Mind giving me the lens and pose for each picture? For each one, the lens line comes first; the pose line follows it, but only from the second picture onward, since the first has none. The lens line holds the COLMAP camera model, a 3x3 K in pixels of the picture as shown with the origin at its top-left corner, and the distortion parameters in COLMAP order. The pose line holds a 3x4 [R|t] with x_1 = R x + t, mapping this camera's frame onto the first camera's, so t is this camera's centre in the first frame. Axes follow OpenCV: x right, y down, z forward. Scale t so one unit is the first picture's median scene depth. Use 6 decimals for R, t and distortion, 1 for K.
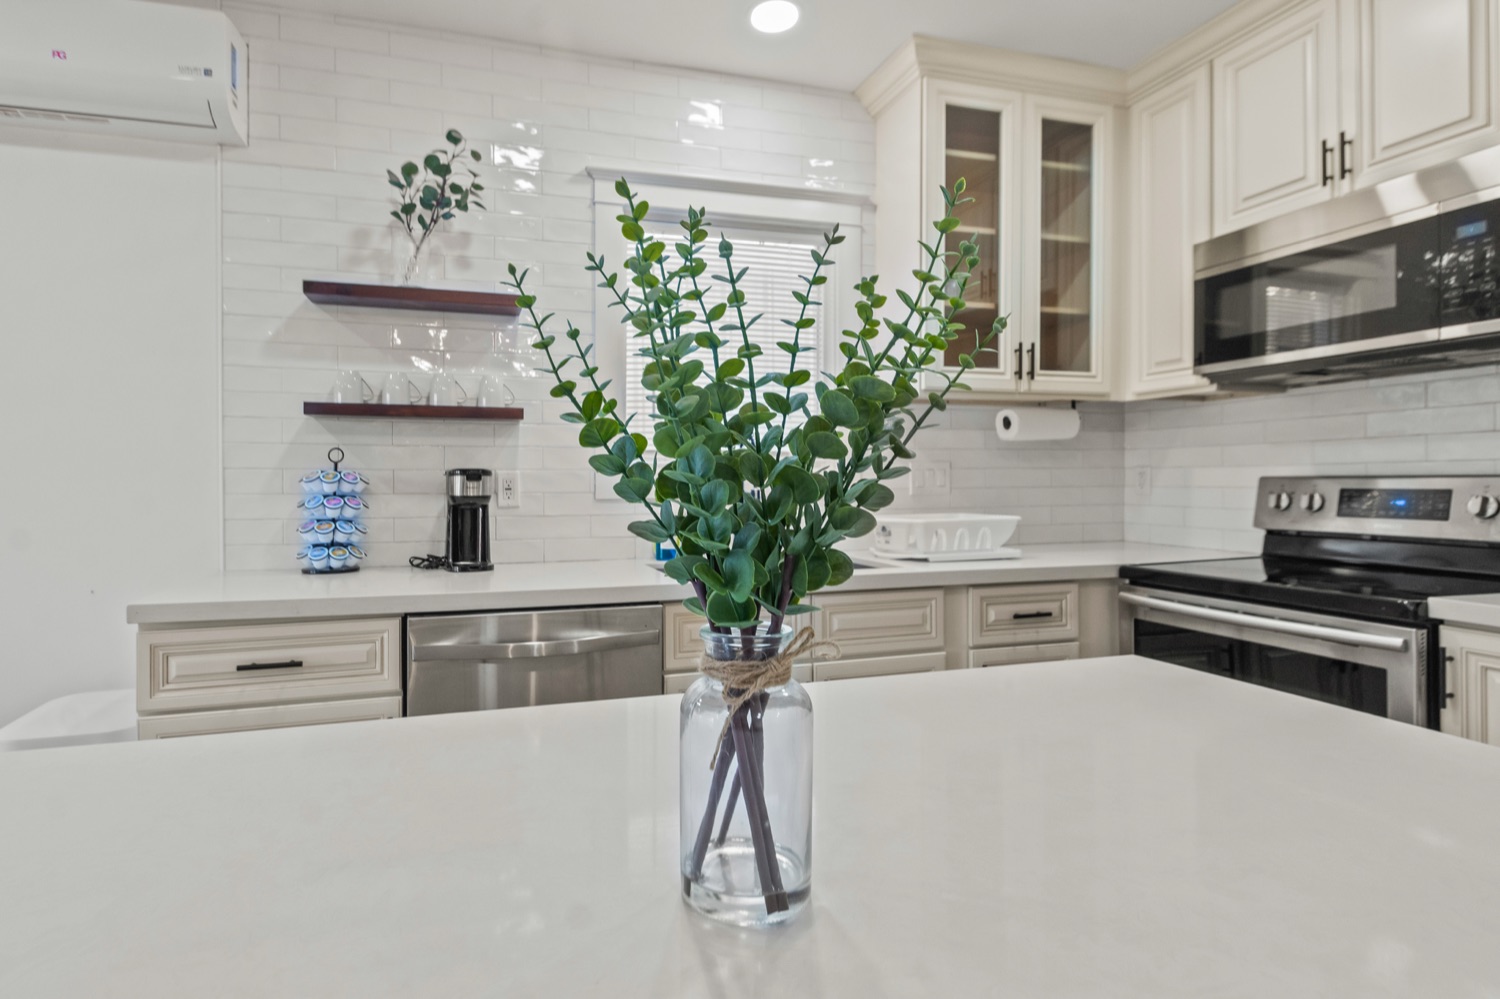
lens RADIAL K [[779.5, 0, 668.6], [0, 779.5, 477.8], [0, 0, 1]] dist [0.004539, -0.003937]
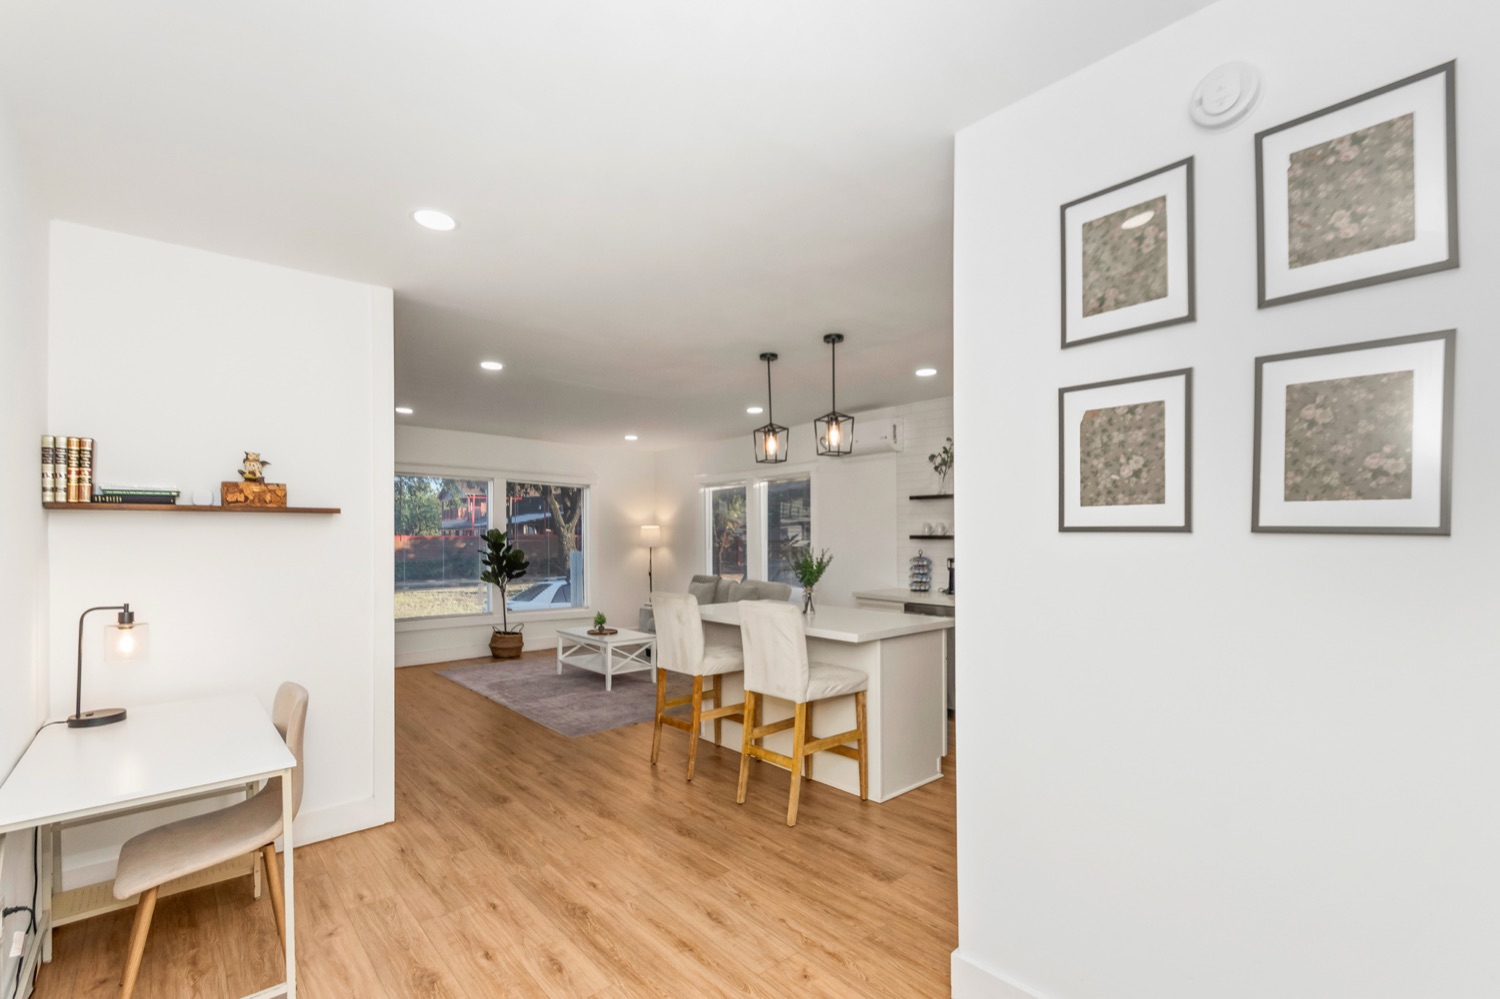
lens RADIAL K [[671.7, 0, 730.9], [0, 671.7, 529.4], [0, 0, 1]] dist [0.008147, -0.003412]
pose [[0.416979, -0.005978, -0.908896, 1.562231], [0.006908, 0.999970, -0.003408, -0.109065], [0.908890, -0.004857, 0.417008, -0.716070]]
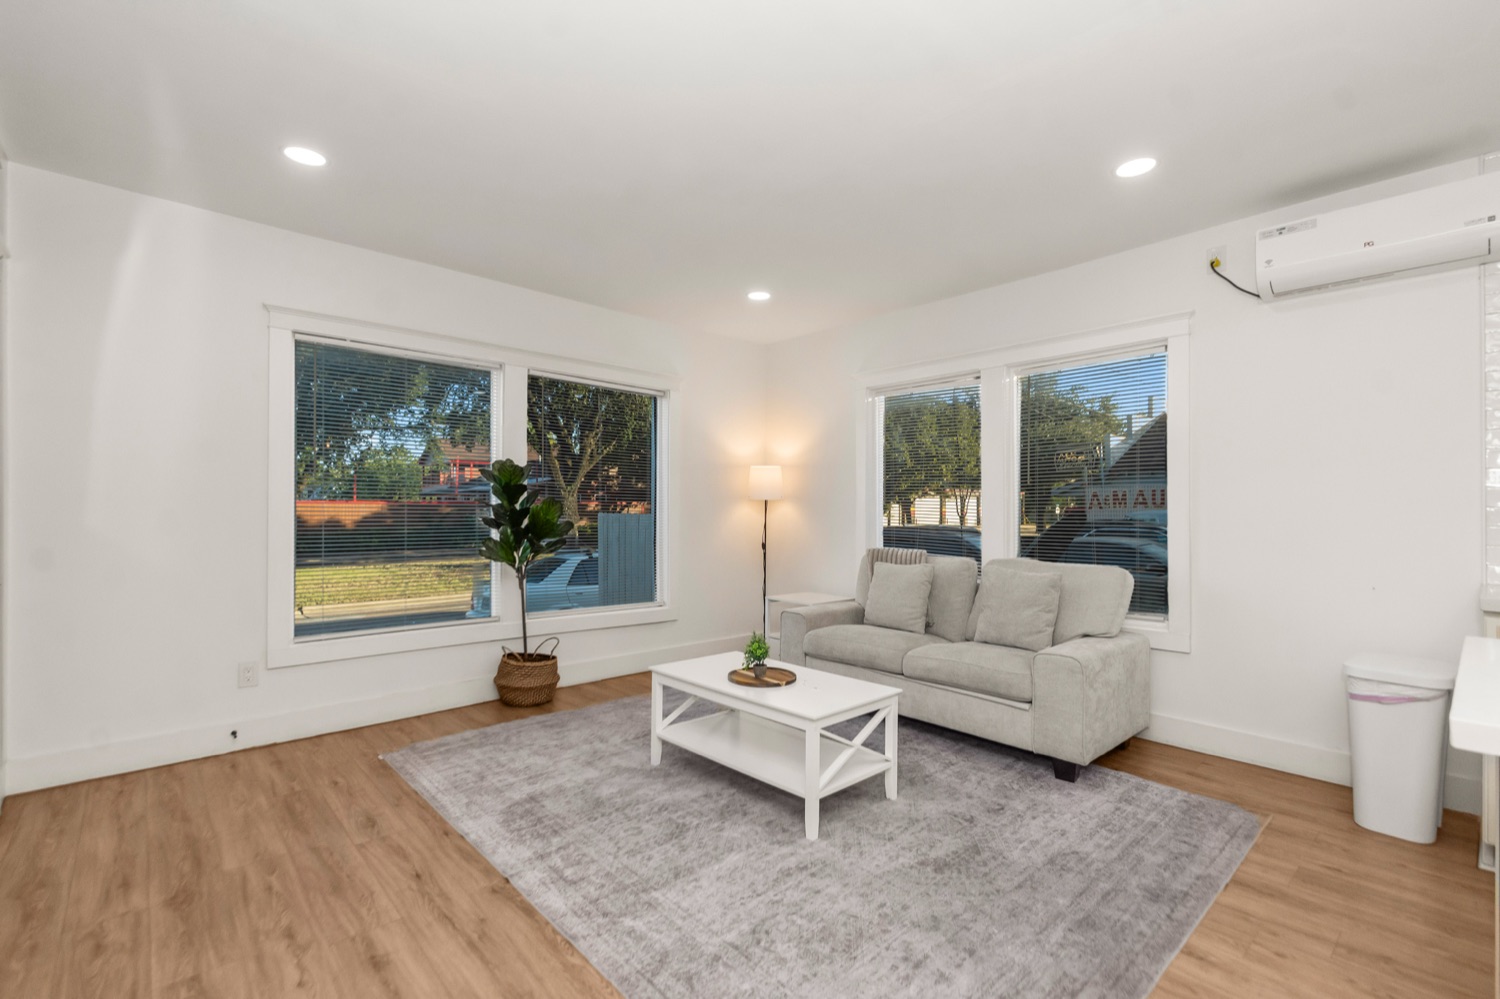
lens RADIAL K [[671.7, 0, 740.4], [0, 671.7, 503.8], [0, 0, 1]] dist [0.008147, -0.003412]
pose [[0.447758, 0.000139, -0.894155, -0.106417], [-0.000758, 1.000000, -0.000224, -0.014298], [0.894154, 0.000778, 0.447758, -0.629042]]
